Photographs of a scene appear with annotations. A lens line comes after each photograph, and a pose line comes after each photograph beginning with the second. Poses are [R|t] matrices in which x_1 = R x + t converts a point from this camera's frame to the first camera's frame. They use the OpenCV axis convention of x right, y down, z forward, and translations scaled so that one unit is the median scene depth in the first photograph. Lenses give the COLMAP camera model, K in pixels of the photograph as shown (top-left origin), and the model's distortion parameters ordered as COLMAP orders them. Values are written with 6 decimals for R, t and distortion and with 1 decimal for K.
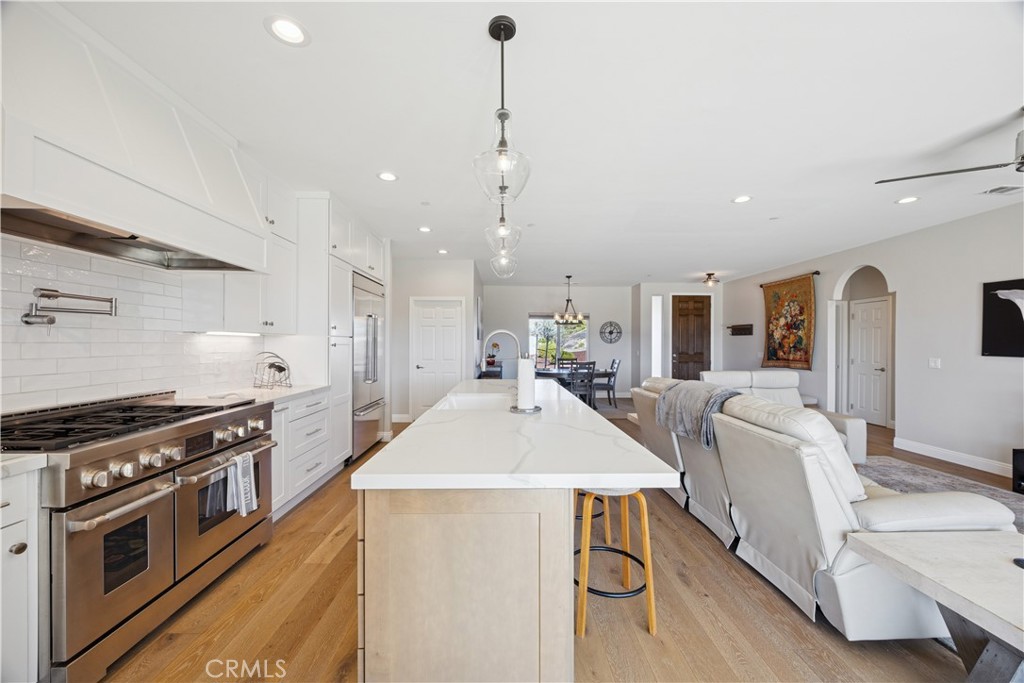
lens RADIAL K [[388.6, 0, 510.1], [0, 388.6, 343.4], [0, 0, 1]] dist [-0.001813, -0.000505]
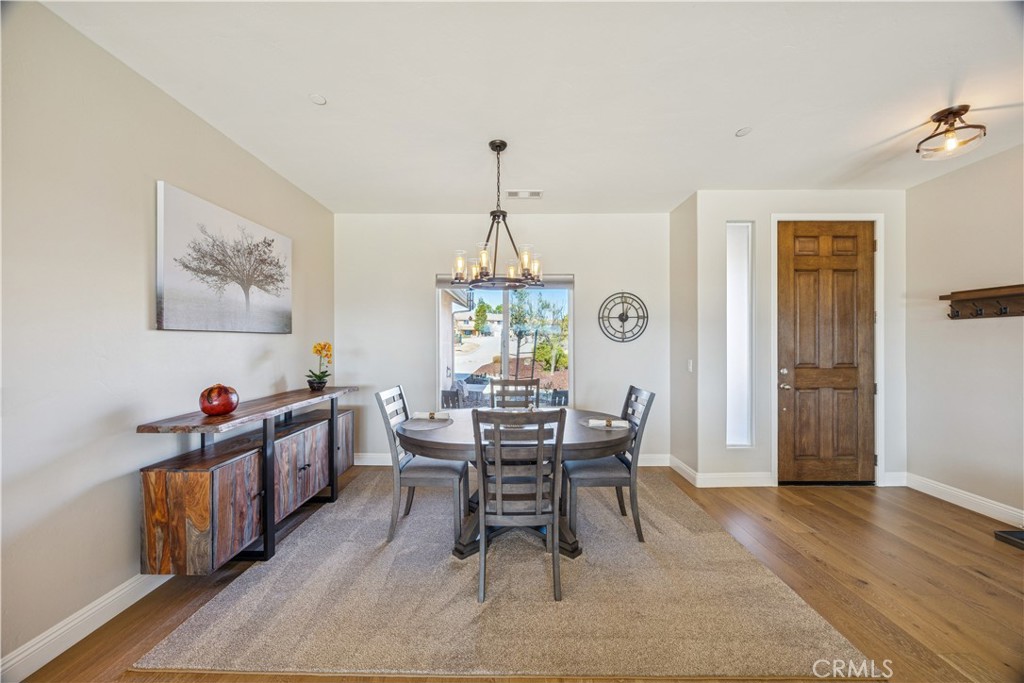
lens RADIAL K [[388.6, 0, 510.4], [0, 388.6, 345.9], [0, 0, 1]] dist [-0.001813, -0.000505]
pose [[0.999602, -0.004991, -0.027751, 0.241119], [0.005107, 0.999978, 0.004122, 0.002569], [0.027730, -0.004262, 0.999606, 0.934589]]
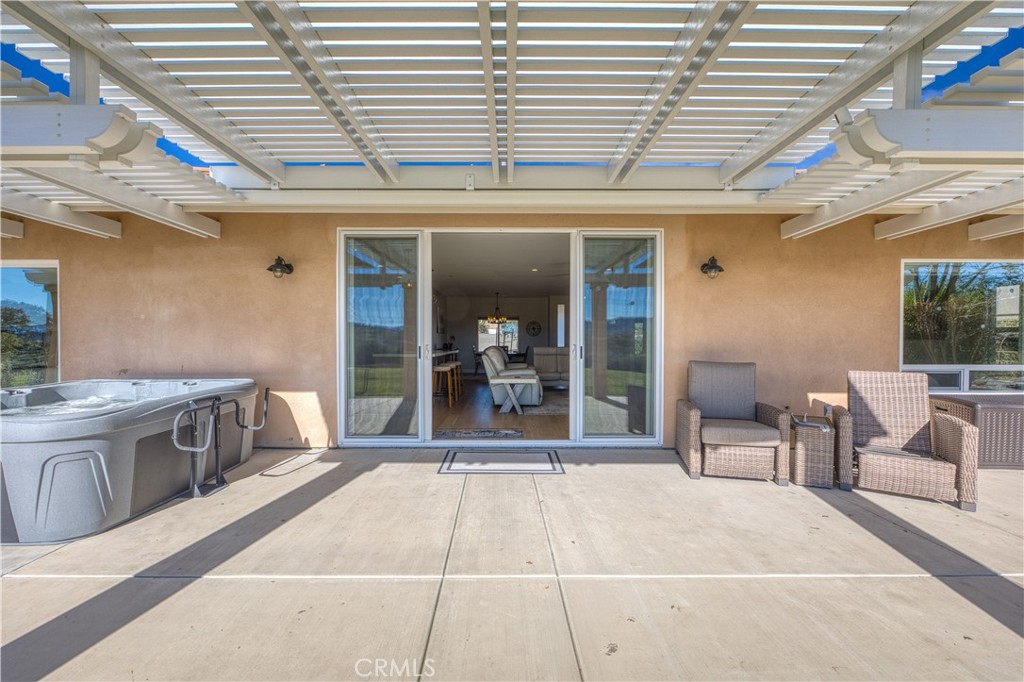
lens RADIAL K [[418.4, 0, 514.2], [0, 418.4, 344.8], [0, 0, 1]] dist [-0.003495, 0.001261]
pose [[0.999994, -0.002743, -0.002030, 0.313531], [0.002756, 0.999975, 0.006456, 0.036351], [0.002012, -0.006461, 0.999977, -0.958291]]
